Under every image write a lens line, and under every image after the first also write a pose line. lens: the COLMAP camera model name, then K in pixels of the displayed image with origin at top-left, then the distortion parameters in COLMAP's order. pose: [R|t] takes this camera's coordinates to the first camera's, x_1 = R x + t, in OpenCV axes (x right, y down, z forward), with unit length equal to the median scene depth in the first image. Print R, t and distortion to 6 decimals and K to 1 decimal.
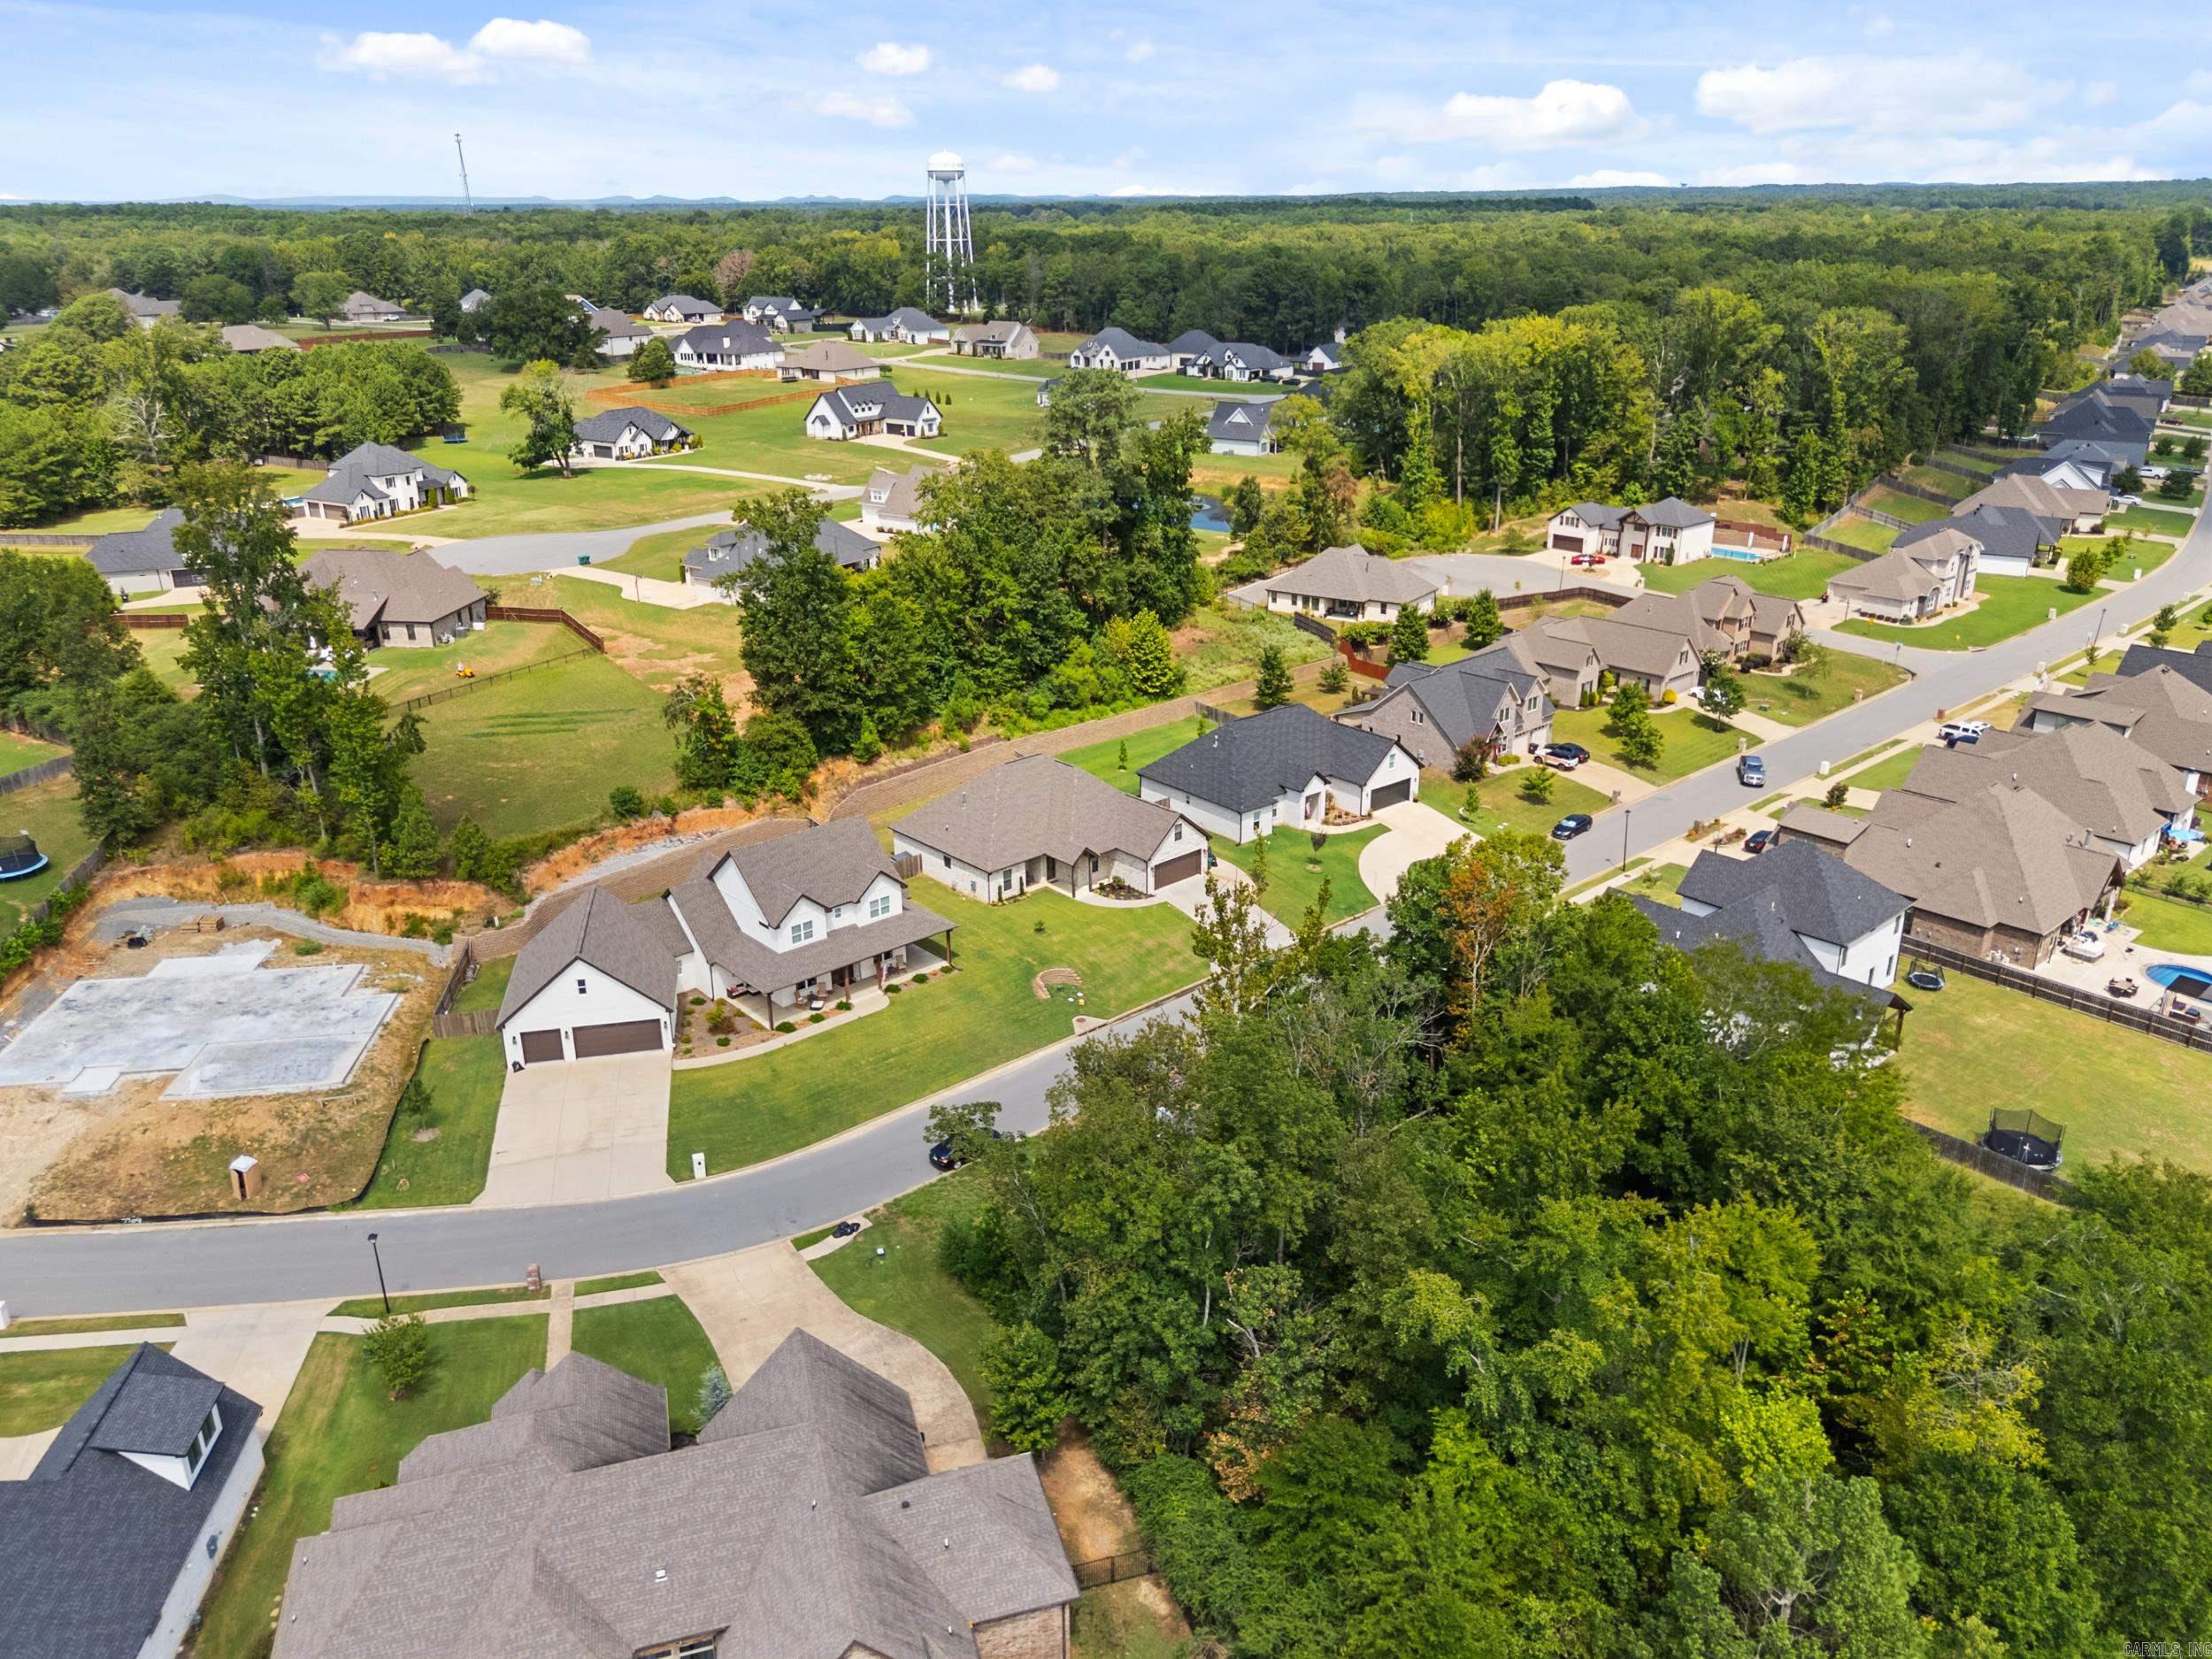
lens RADIAL K [[1632.8, 0, 1108.6], [0, 1632.8, 816.8], [0, 0, 1]] dist [0.082774, -0.093411]
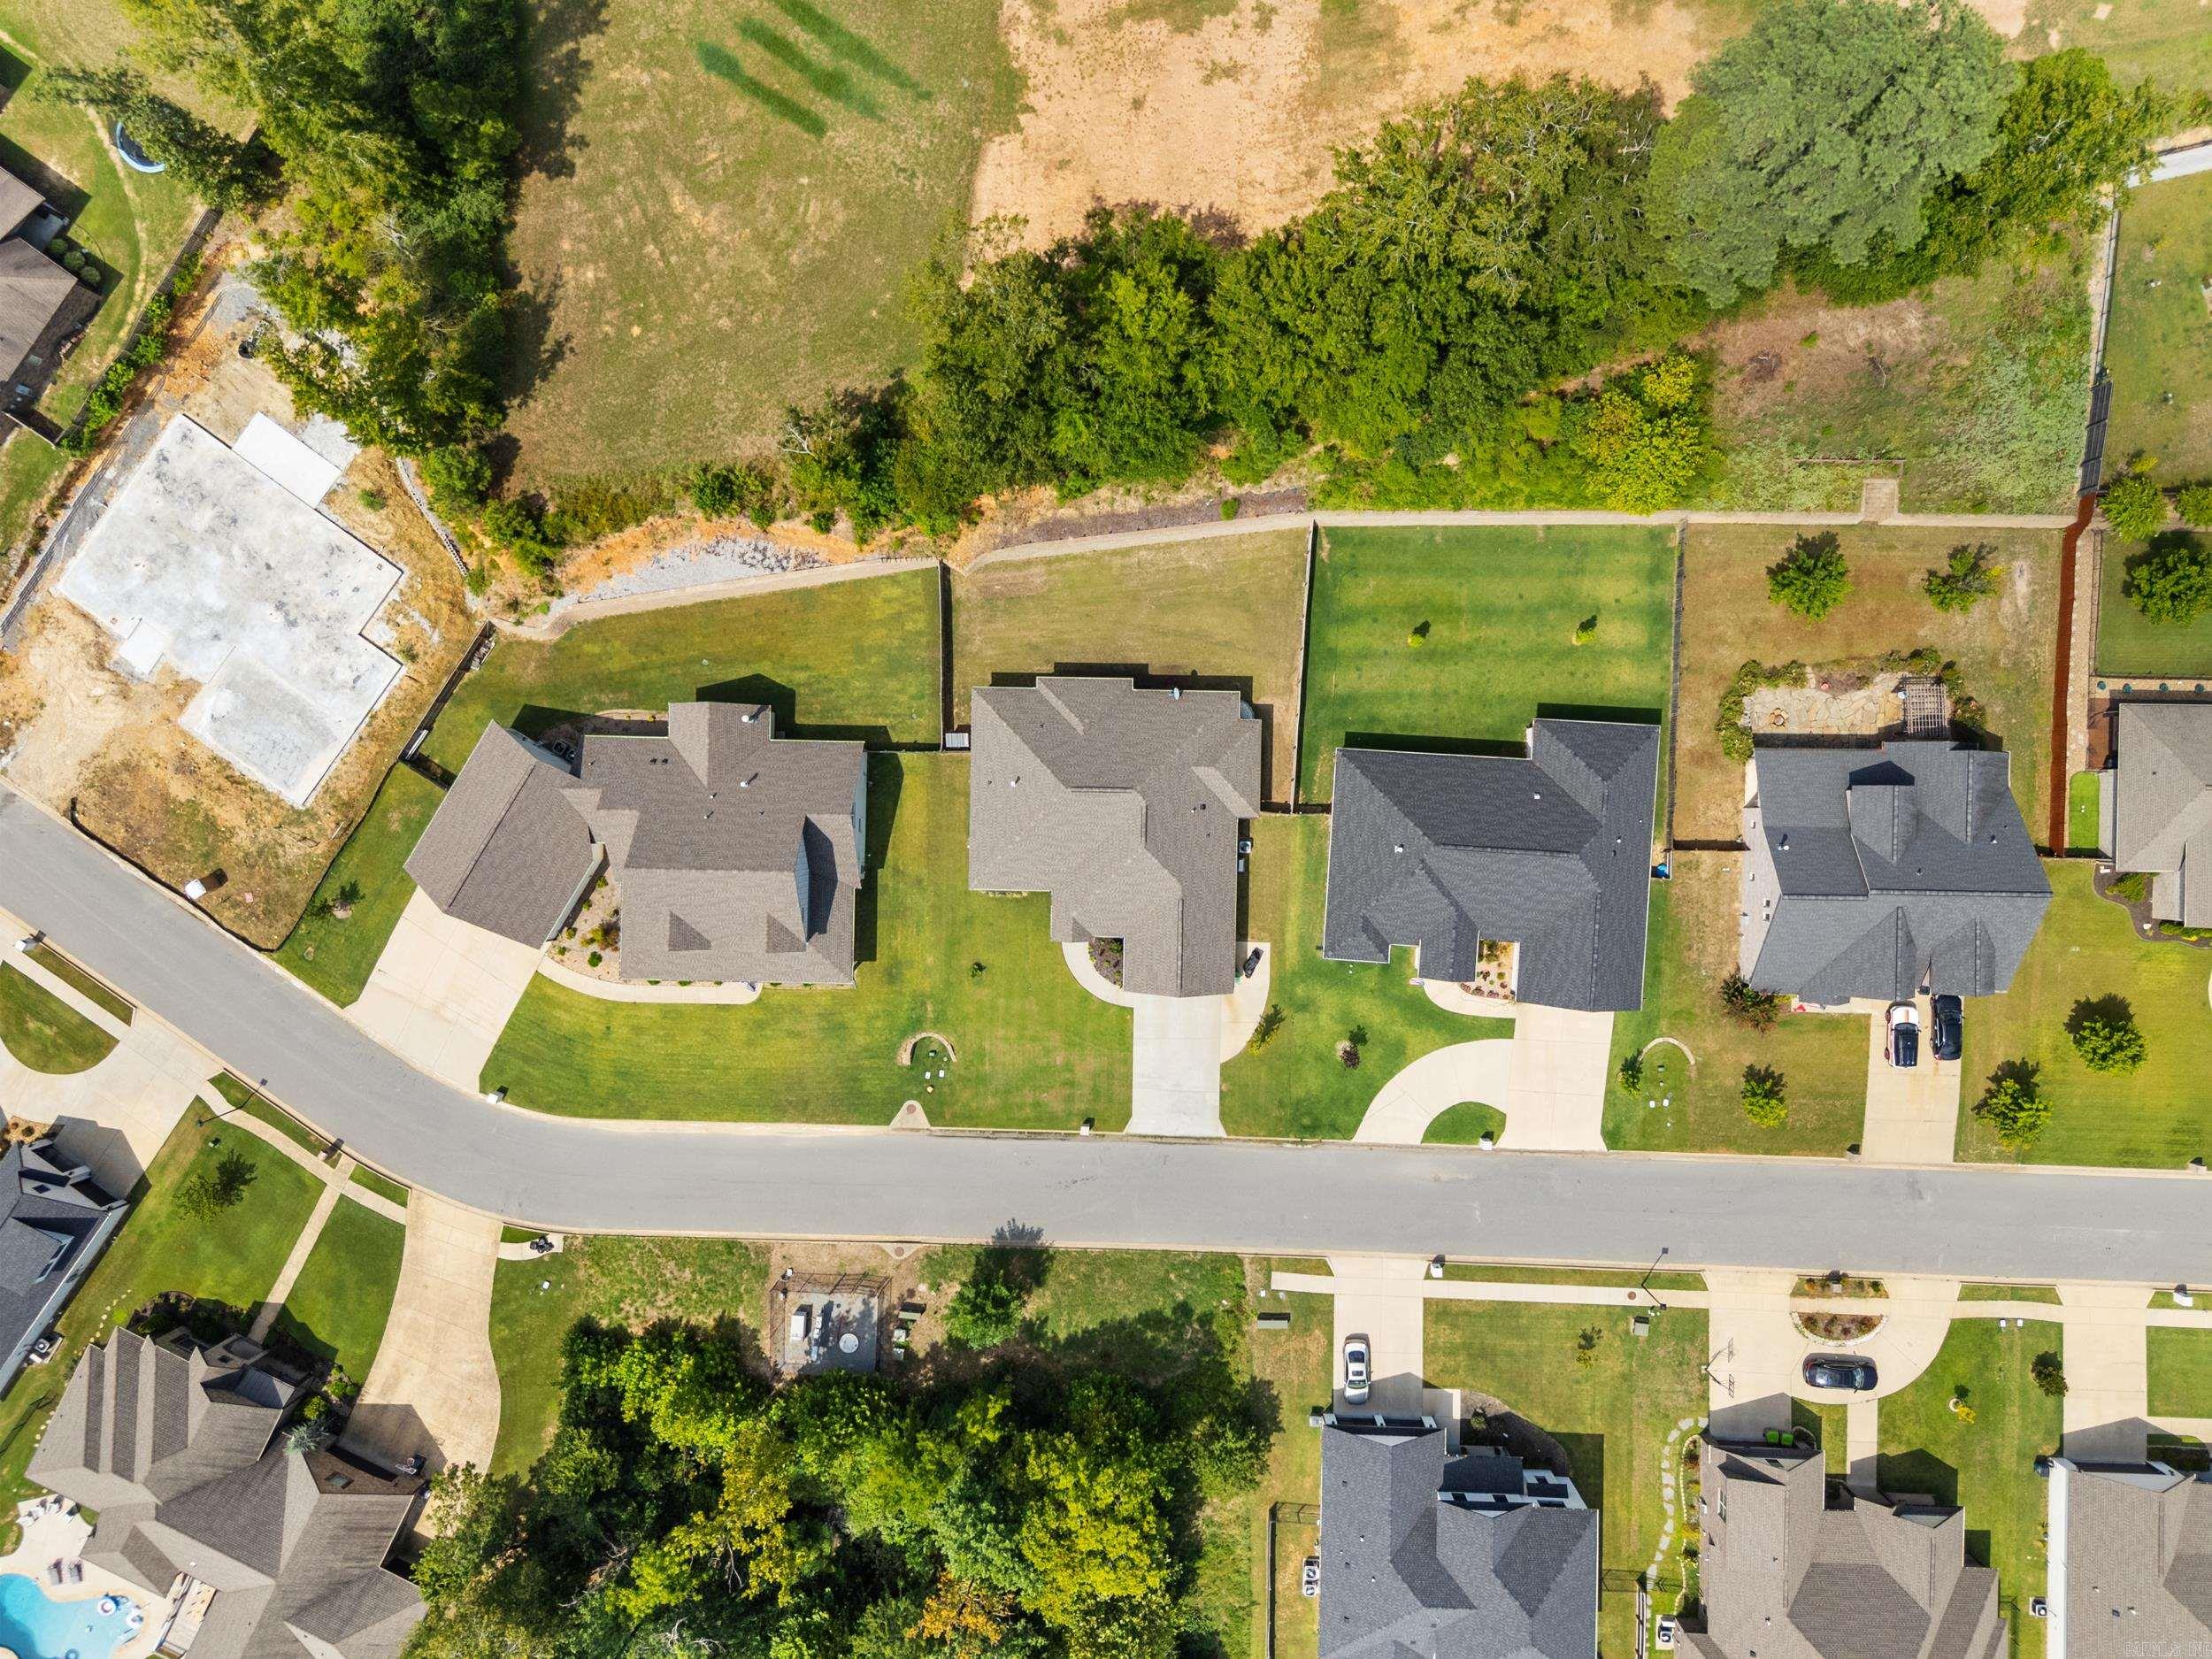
lens RADIAL K [[1632.8, 0, 1108.6], [0, 1632.8, 816.8], [0, 0, 1]] dist [0.082774, -0.093411]
pose [[0.734200, 0.678895, -0.007149, -0.048759], [-0.216129, 0.243692, 0.945464, -1.042988], [0.643613, -0.692615, 0.325647, 1.005007]]
